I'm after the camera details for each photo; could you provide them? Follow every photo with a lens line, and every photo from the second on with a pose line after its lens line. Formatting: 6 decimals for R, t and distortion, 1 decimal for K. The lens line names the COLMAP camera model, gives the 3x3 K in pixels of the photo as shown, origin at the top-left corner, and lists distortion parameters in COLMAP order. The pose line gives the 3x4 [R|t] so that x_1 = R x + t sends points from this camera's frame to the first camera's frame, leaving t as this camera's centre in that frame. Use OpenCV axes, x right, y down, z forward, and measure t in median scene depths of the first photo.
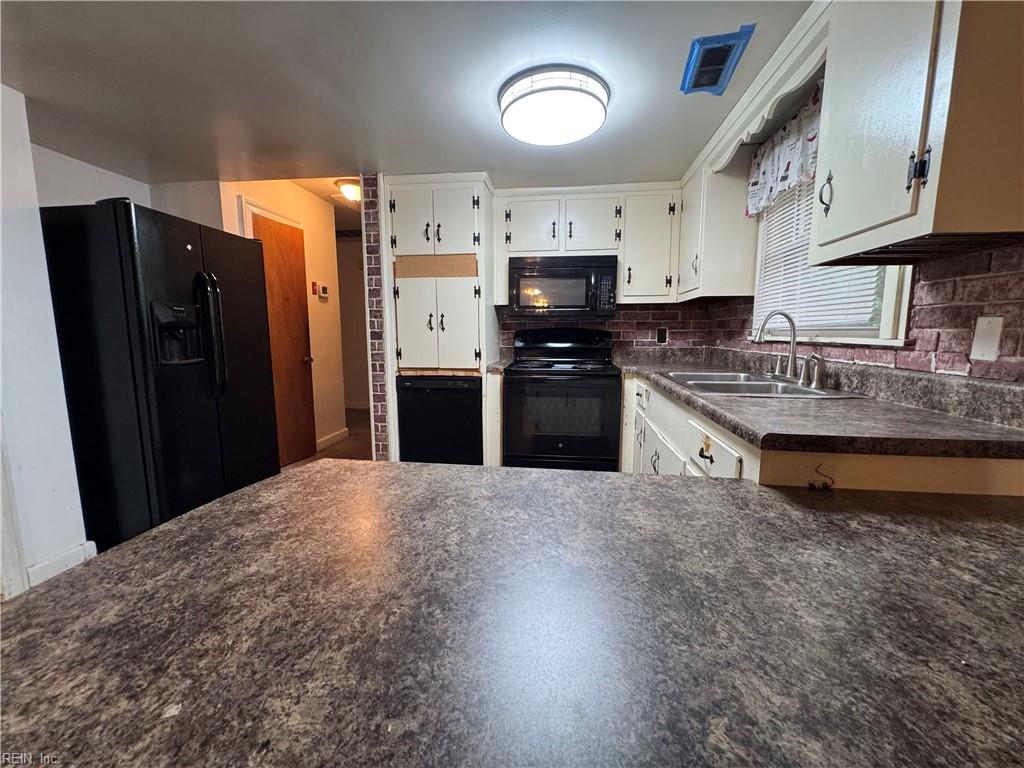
lens RADIAL K [[411.1, 0, 510.7], [0, 411.1, 384.4], [0, 0, 1]] dist [-0.004567, 0.000294]
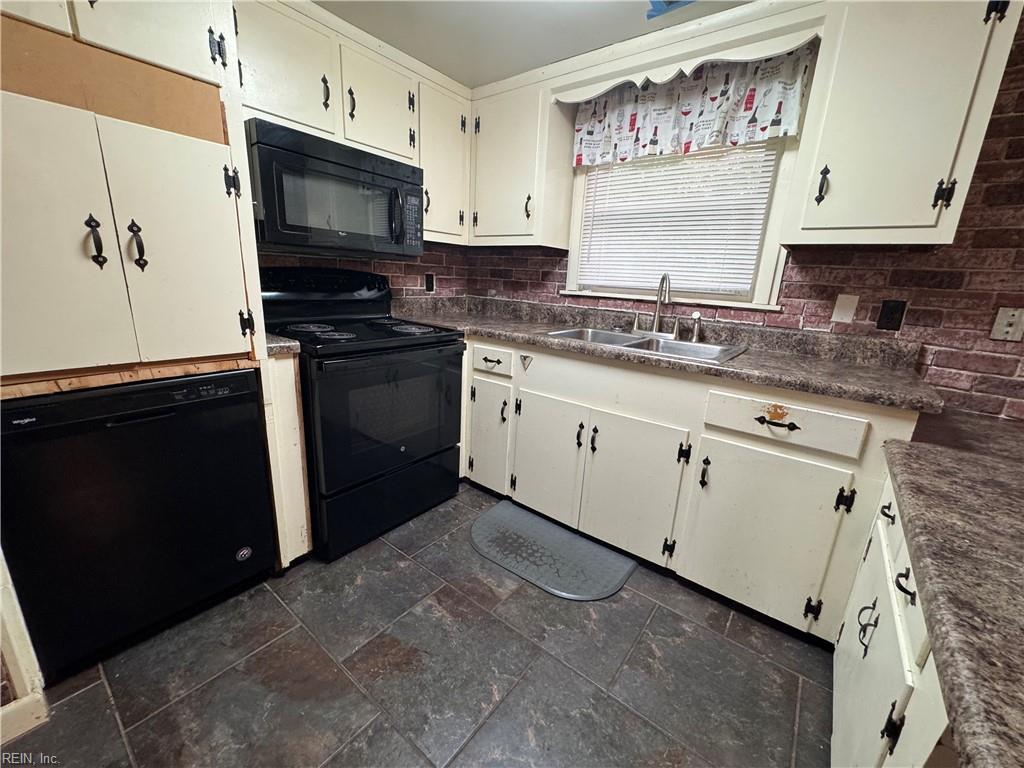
lens RADIAL K [[411.1, 0, 510.7], [0, 411.1, 384.4], [0, 0, 1]] dist [-0.004567, 0.000294]
pose [[0.503493, -0.193115, 0.842141, -0.402694], [0.056977, 0.980001, 0.190663, -0.090557], [-0.862118, -0.048015, 0.504427, 0.587318]]
